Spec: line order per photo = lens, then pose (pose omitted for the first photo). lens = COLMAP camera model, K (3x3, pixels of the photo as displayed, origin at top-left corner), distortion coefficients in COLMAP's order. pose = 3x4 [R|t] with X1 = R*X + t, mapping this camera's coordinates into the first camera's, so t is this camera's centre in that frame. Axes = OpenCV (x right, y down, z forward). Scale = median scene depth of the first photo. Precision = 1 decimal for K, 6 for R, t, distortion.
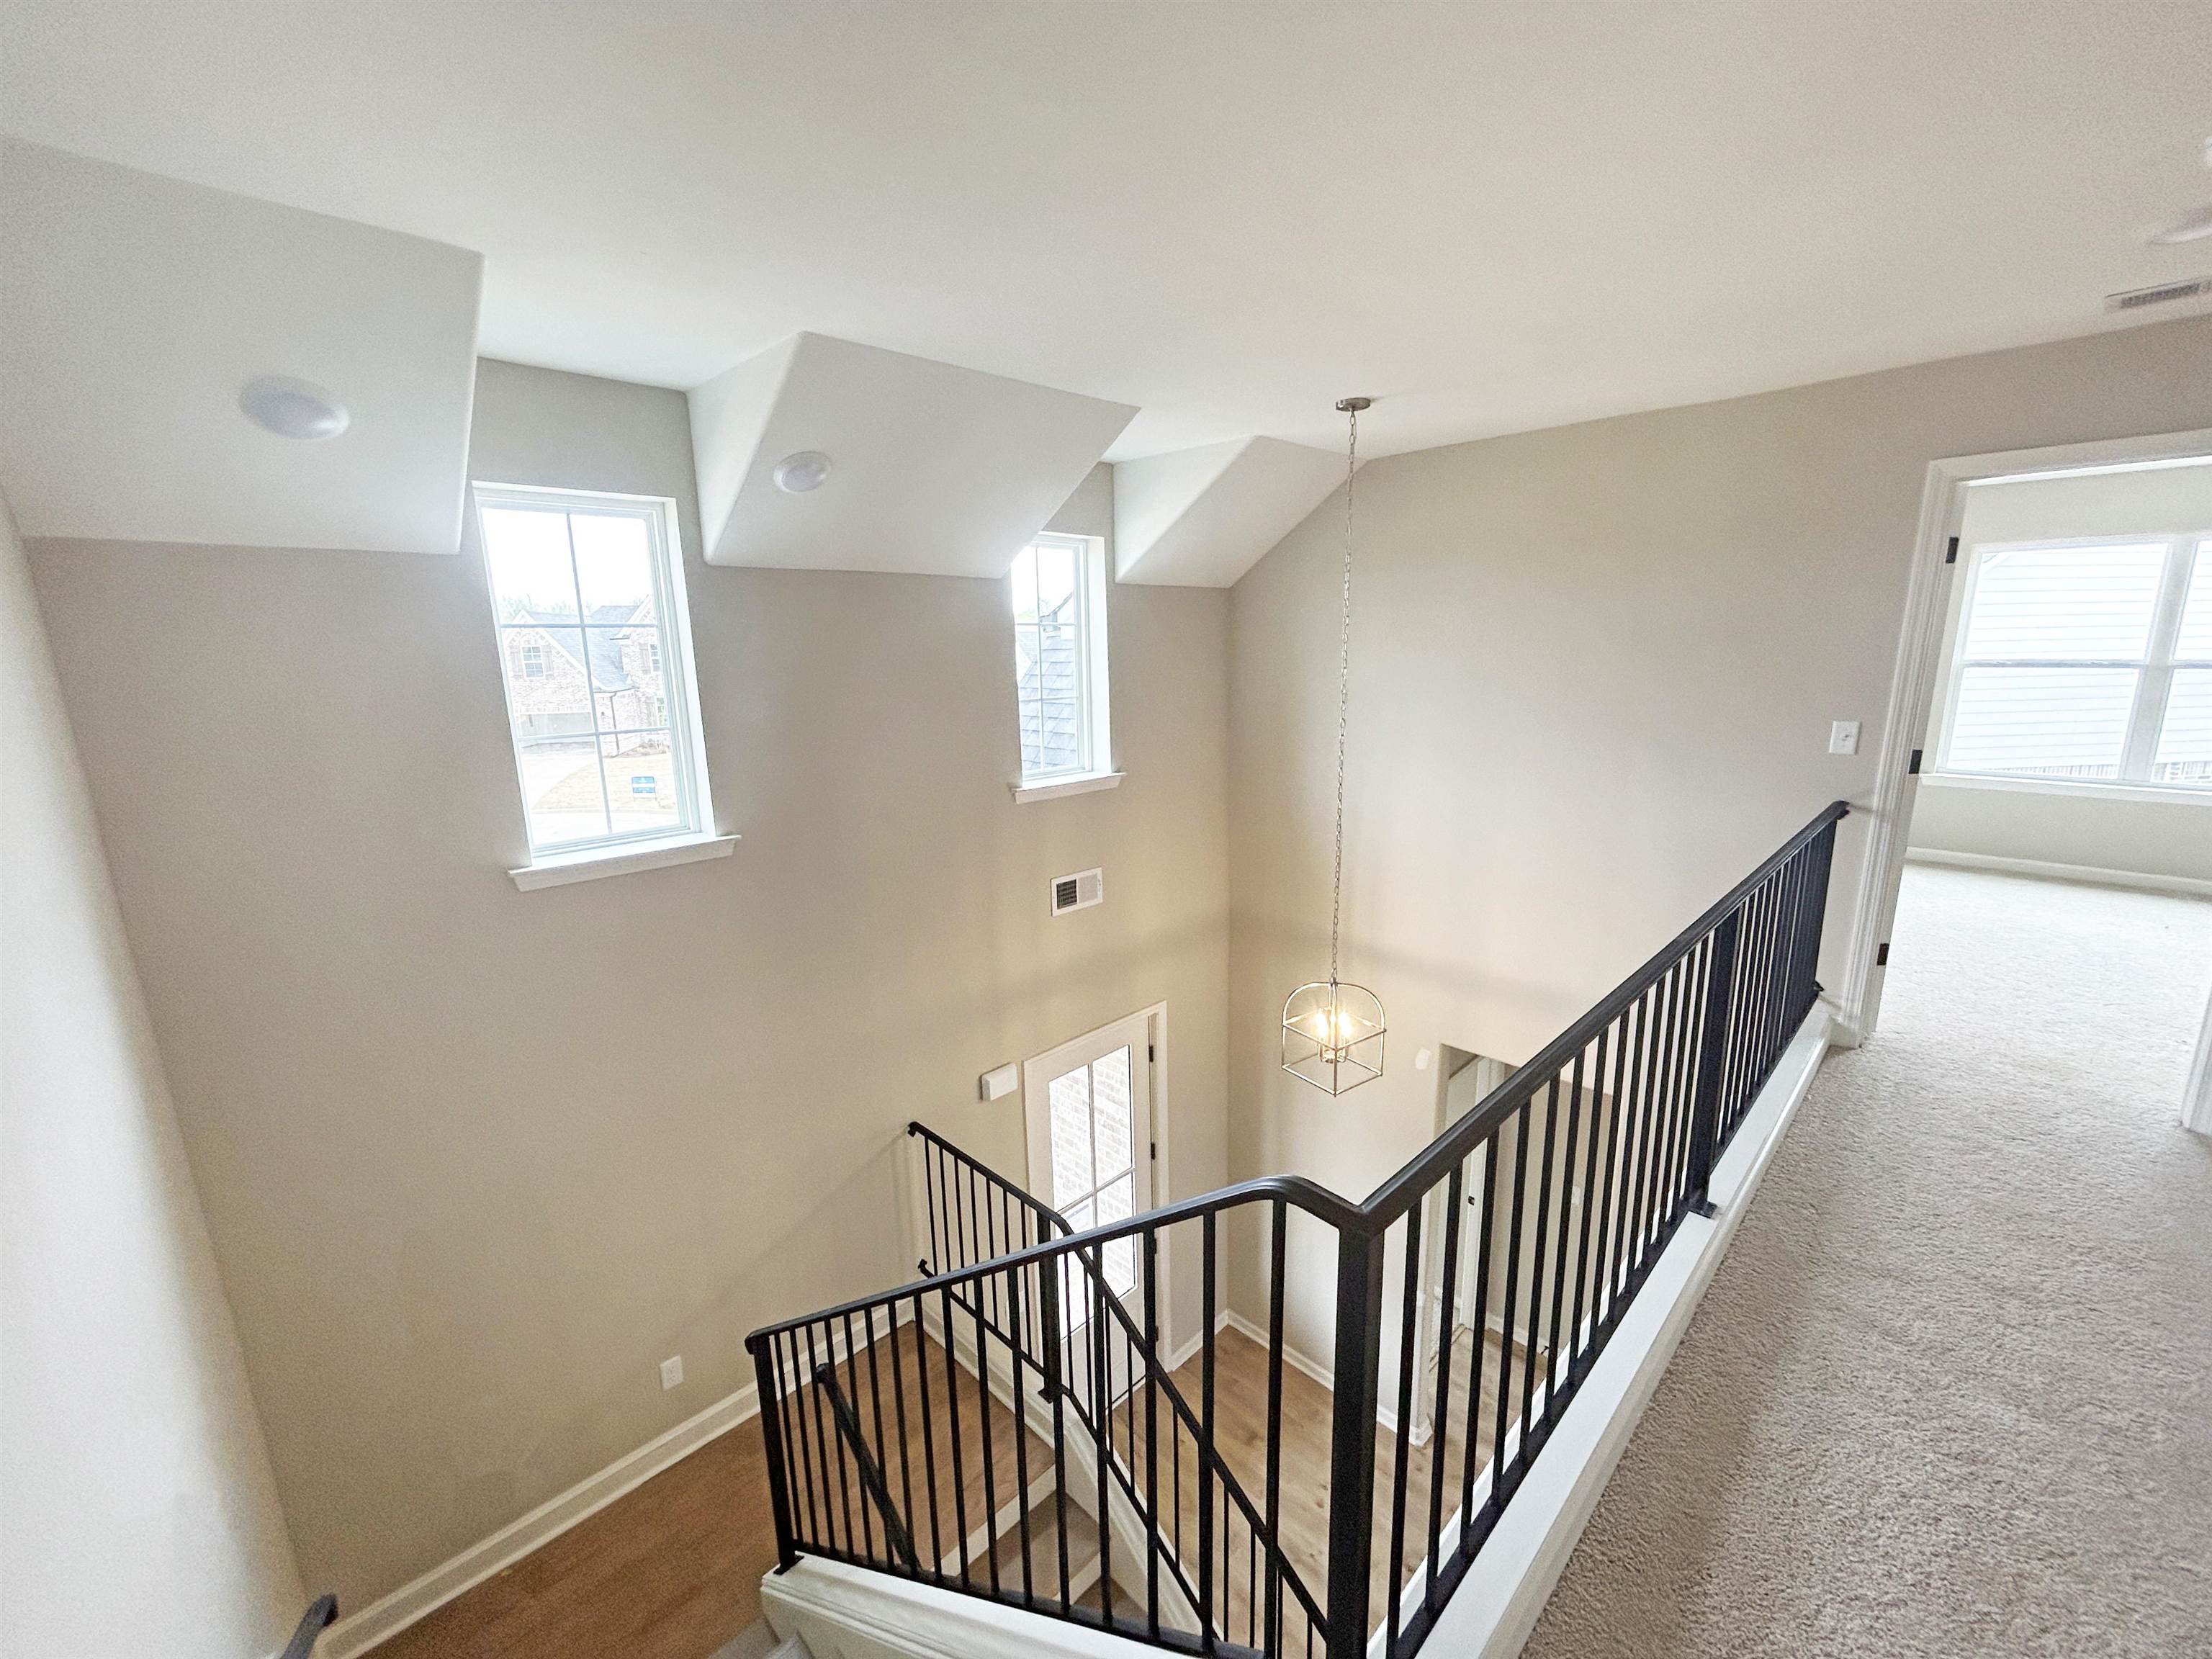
lens RADIAL K [[893.4, 0, 1116.4], [0, 893.4, 831.1], [0, 0, 1]] dist [-0.000210, 0.000405]
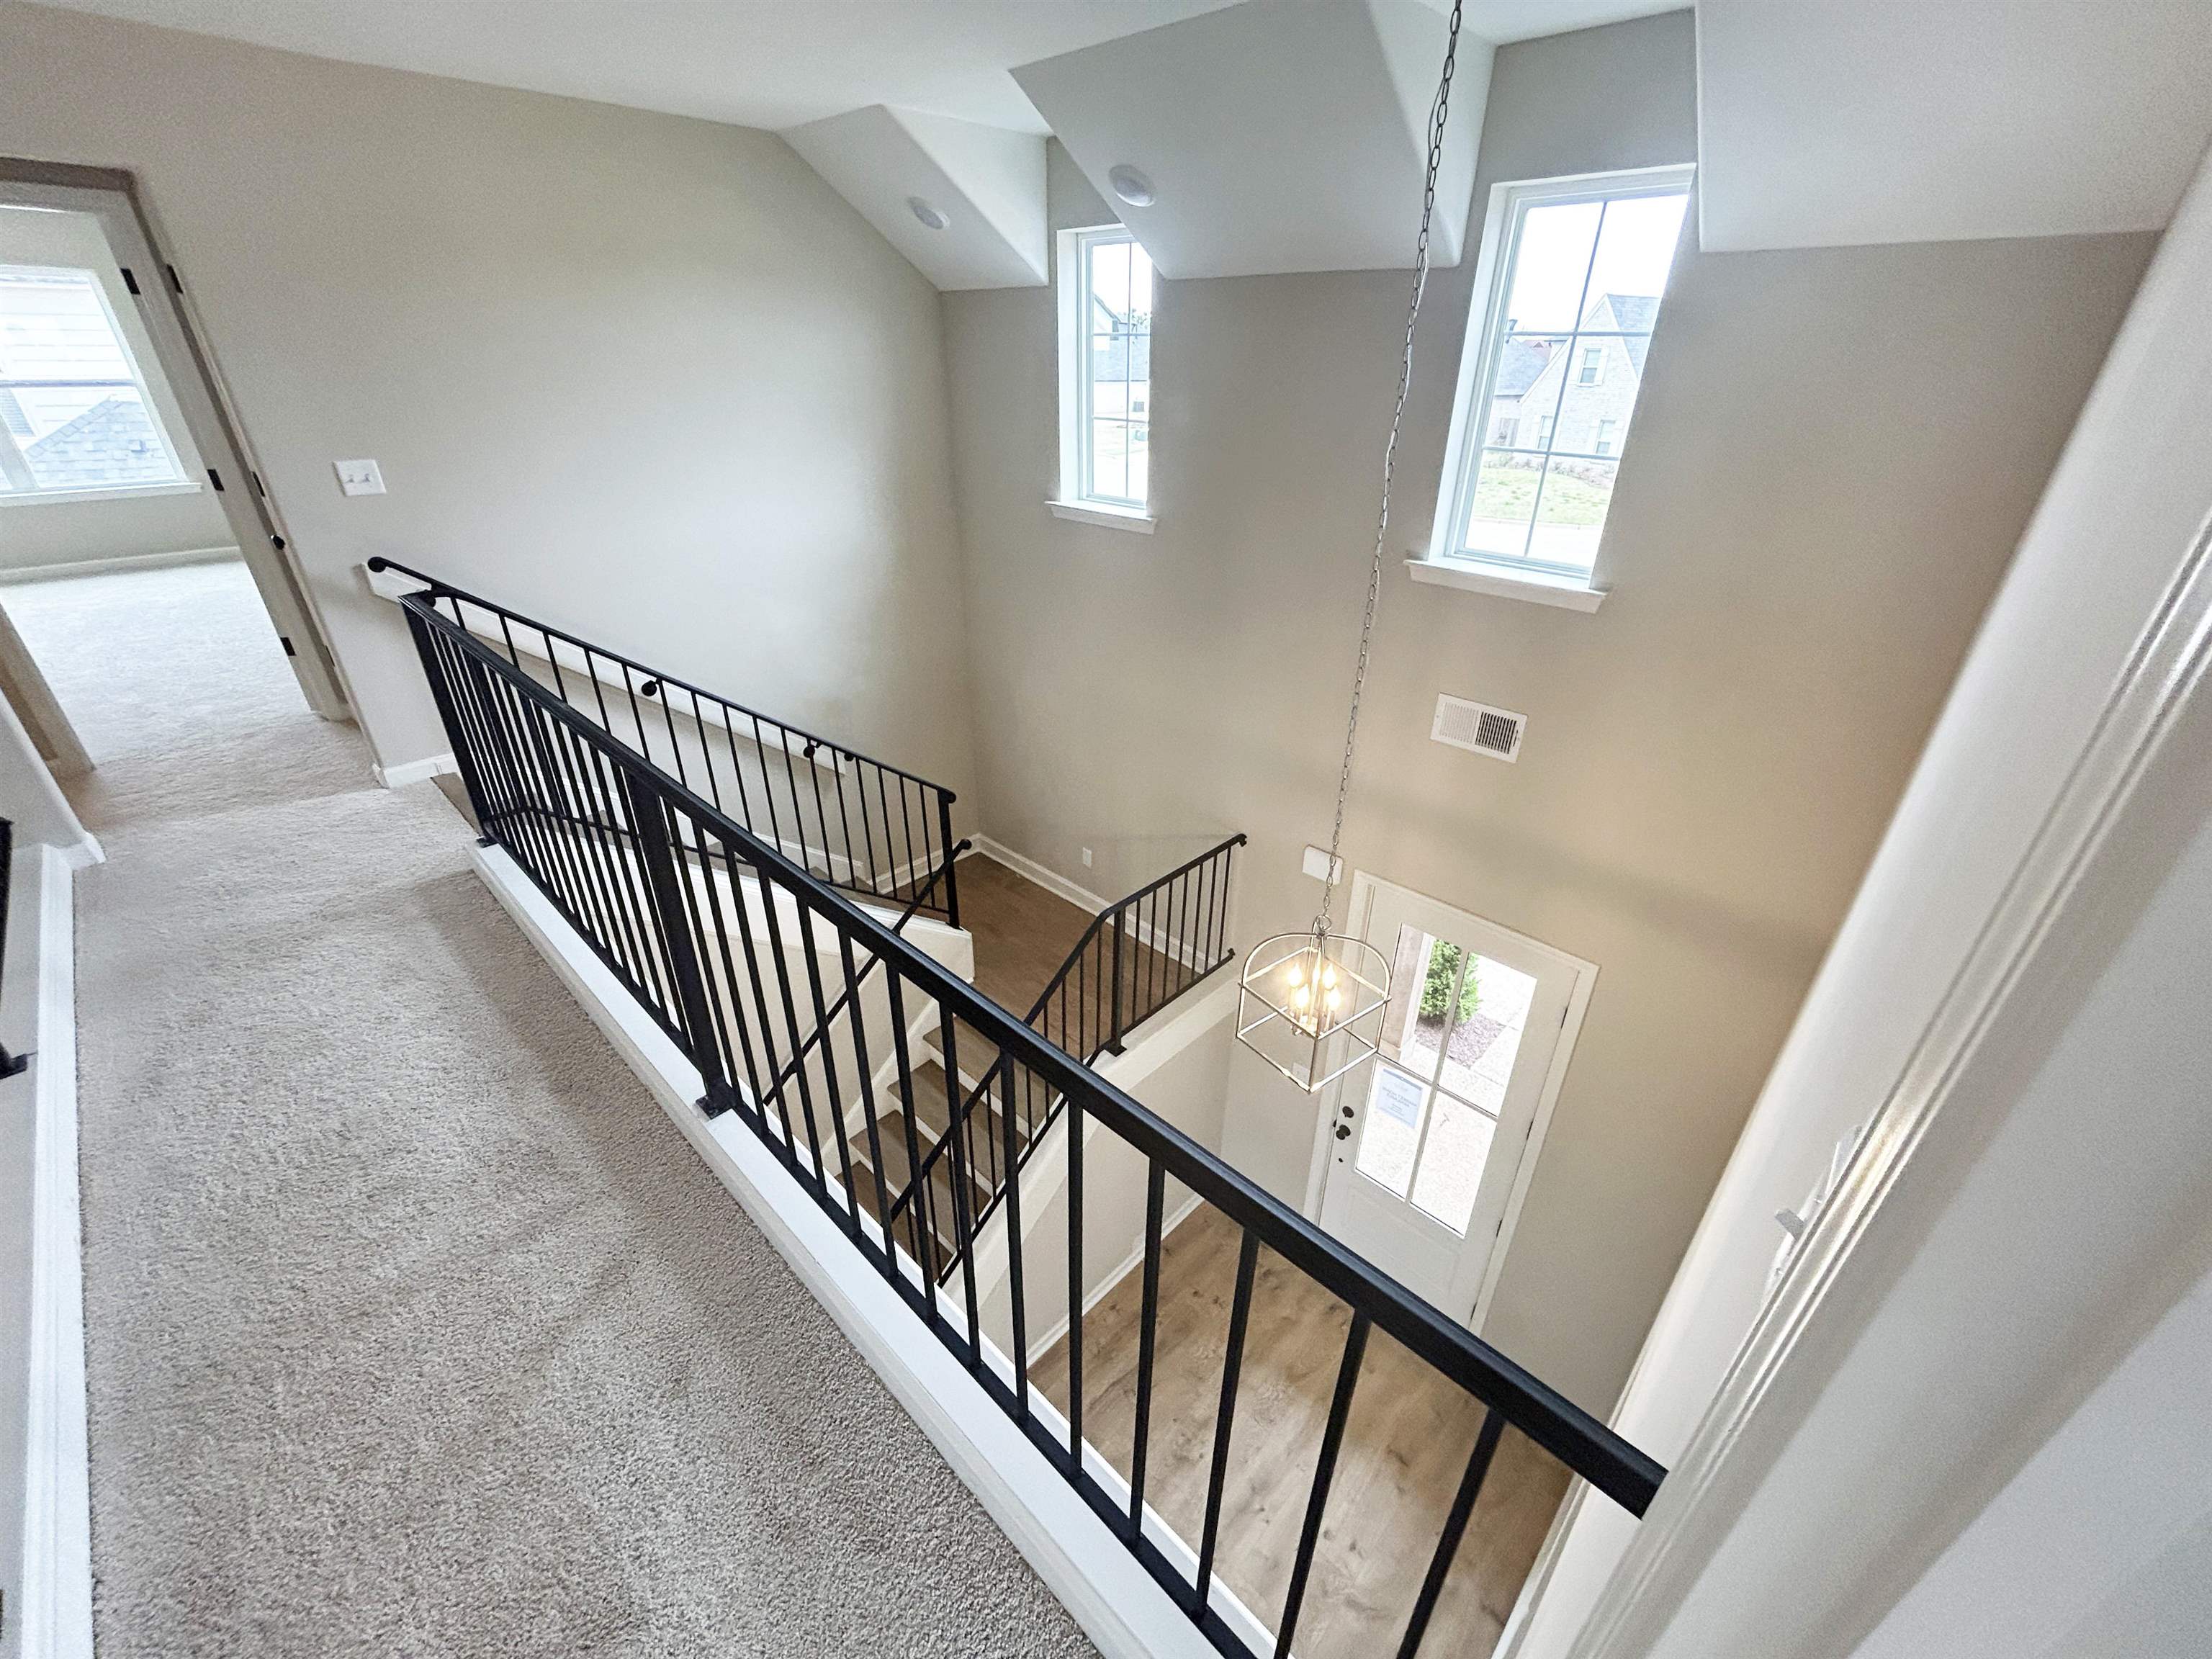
lens RADIAL K [[893.4, 0, 1116.4], [0, 893.4, 831.1], [0, 0, 1]] dist [-0.000210, 0.000405]
pose [[0.037860, 0.488961, -0.871484, 0.679020], [-0.223106, 0.854231, 0.469588, -0.151526], [0.974059, 0.176654, 0.141432, 0.637027]]
